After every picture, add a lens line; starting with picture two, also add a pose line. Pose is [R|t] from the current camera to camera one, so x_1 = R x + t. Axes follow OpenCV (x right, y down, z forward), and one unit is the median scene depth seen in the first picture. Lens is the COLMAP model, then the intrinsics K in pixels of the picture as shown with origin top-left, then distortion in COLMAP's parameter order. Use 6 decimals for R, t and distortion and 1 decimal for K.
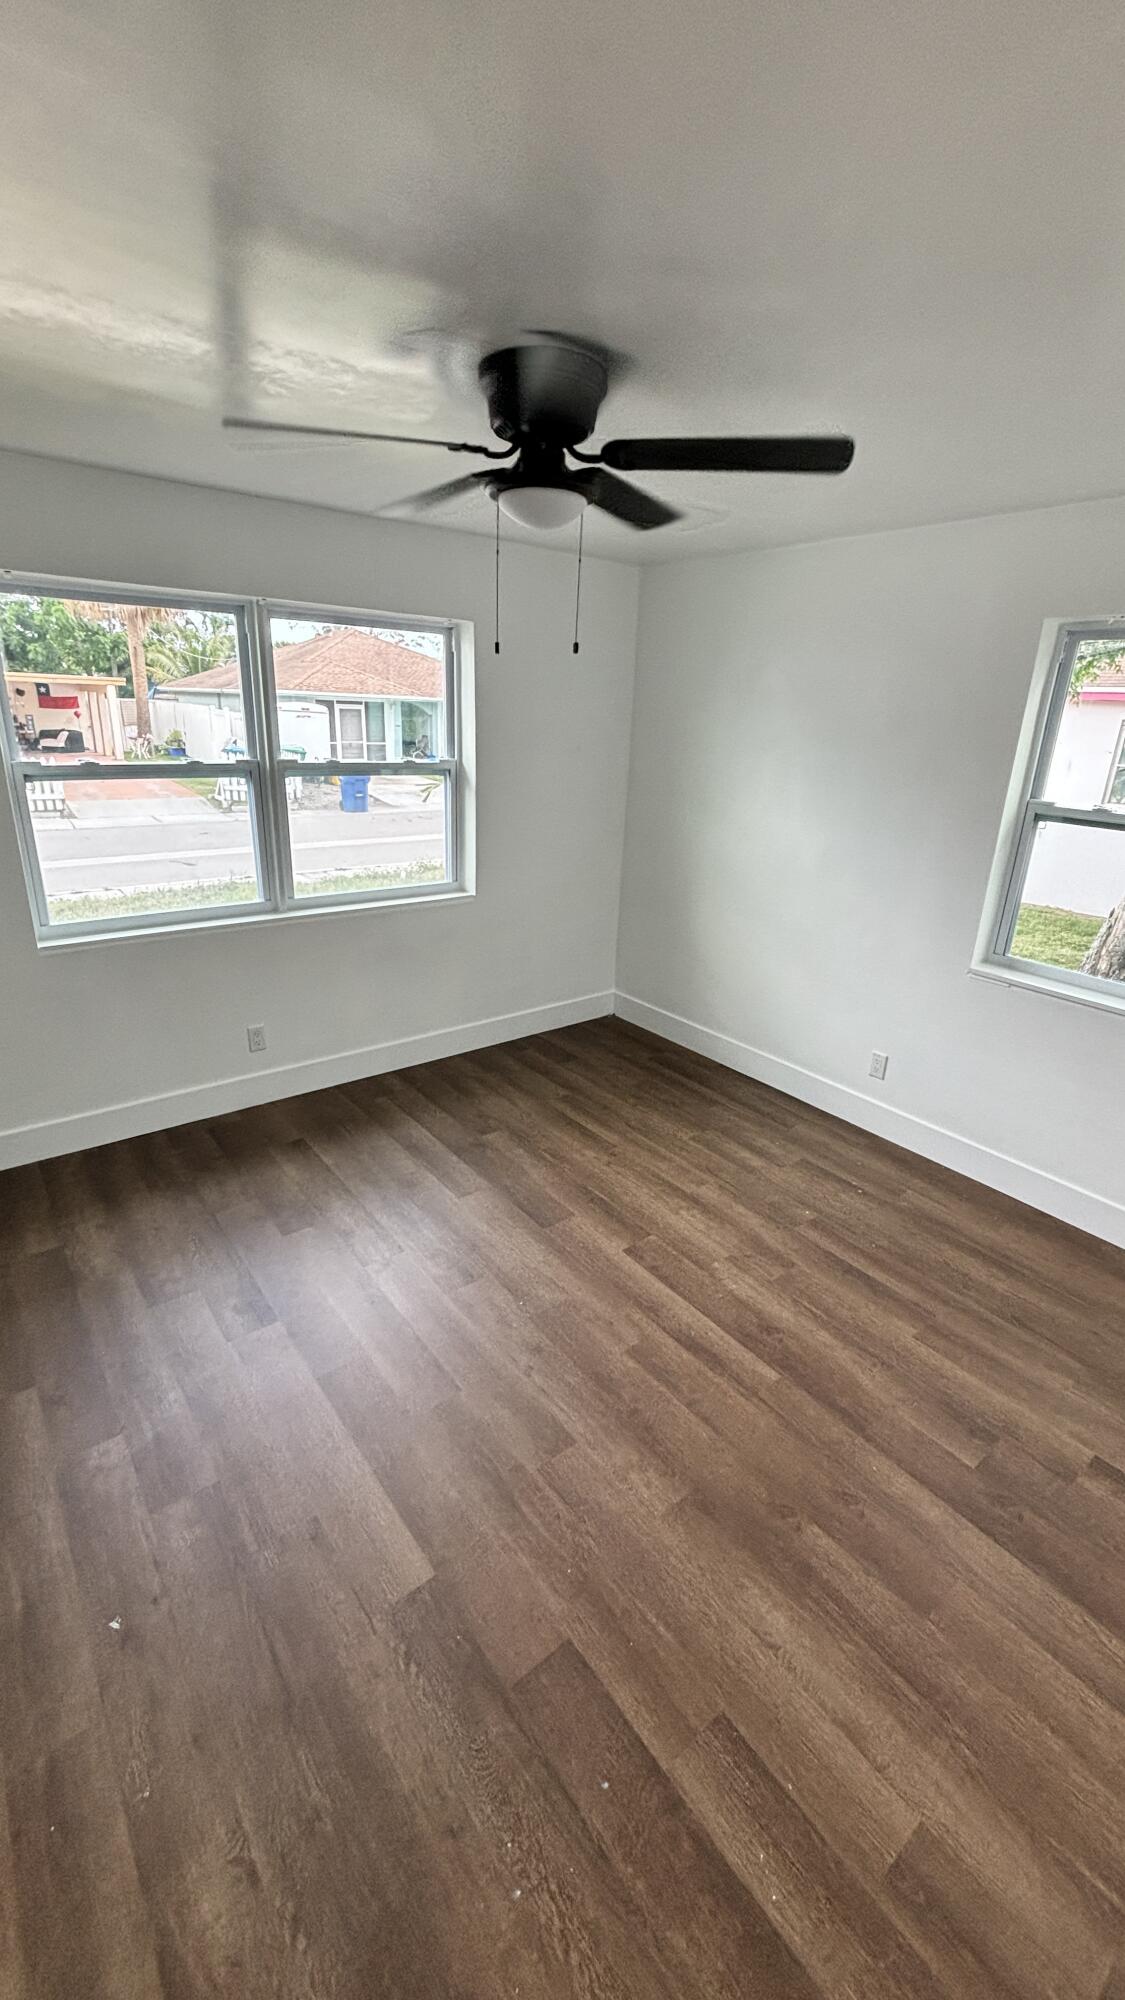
lens RADIAL K [[803.7, 0, 562.5], [0, 803.7, 1000.0], [0, 0, 1]] dist [-0.038050, 0.015845]
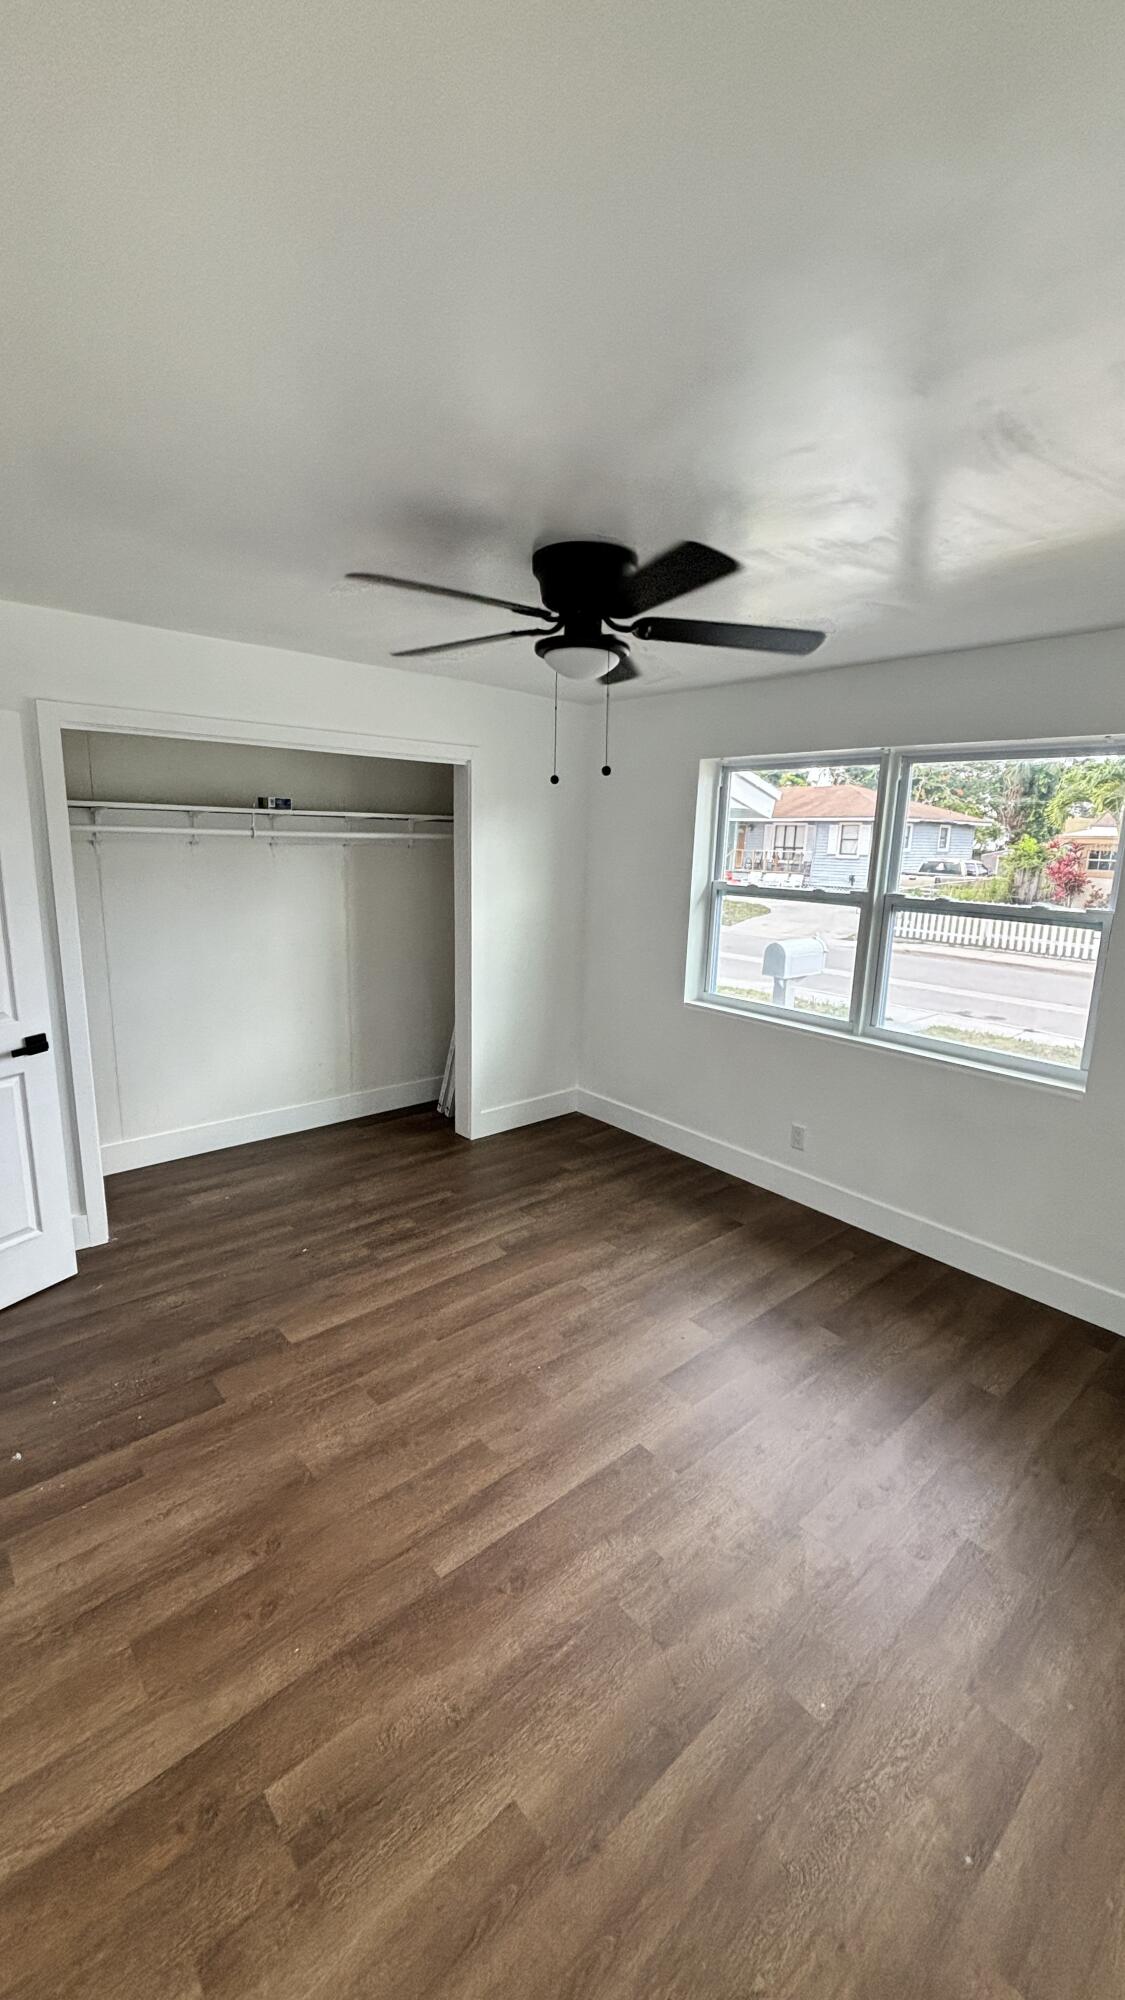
lens RADIAL K [[803.7, 0, 562.5], [0, 803.7, 1000.0], [0, 0, 1]] dist [-0.038050, 0.015845]
pose [[0.064284, 0.179624, -0.981633, 1.049162], [-0.374620, 0.916070, 0.143094, -0.264549], [0.924947, 0.358541, 0.126179, 0.845793]]
